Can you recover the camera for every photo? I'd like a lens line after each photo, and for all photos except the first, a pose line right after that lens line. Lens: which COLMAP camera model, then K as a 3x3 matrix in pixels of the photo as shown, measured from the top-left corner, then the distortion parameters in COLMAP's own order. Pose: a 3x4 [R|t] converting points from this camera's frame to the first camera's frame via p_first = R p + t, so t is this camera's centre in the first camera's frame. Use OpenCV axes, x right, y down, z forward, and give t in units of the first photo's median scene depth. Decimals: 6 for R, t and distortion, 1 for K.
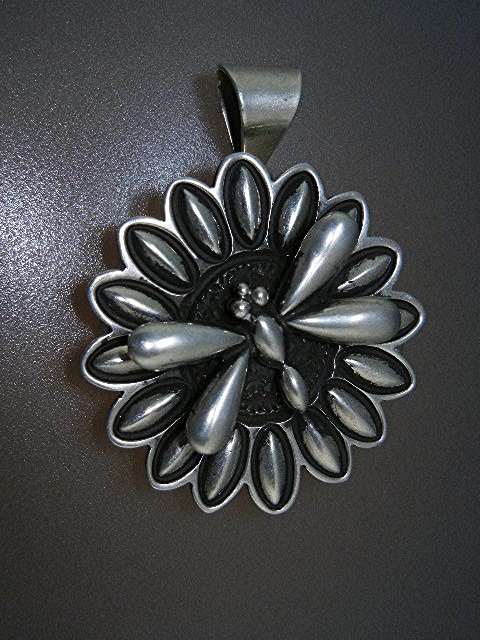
lens RADIAL K [[1139.1, 0, 240.0], [0, 1139.1, 320.0], [0, 0, 1]] dist [0.015305, 0.034287]
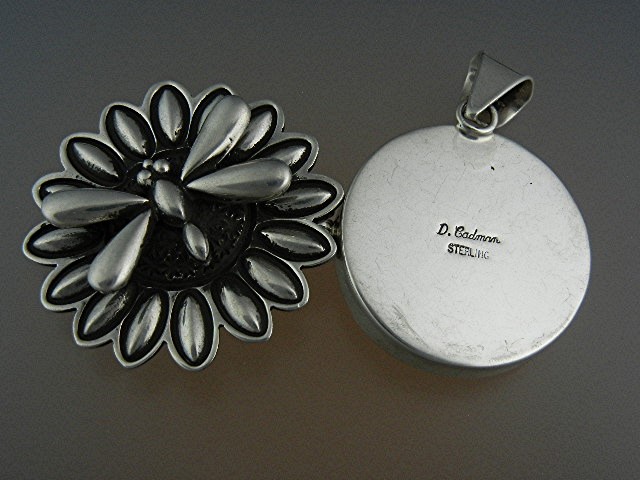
lens RADIAL K [[1139.1, 0, 320.0], [0, 1139.1, 240.0], [0, 0, 1]] dist [0.015305, 0.034287]
pose [[0.924697, -0.191502, -0.329034, 0.511786], [0.010636, 0.876932, -0.480496, 0.577854], [0.380556, 0.440814, 0.812933, 0.148541]]
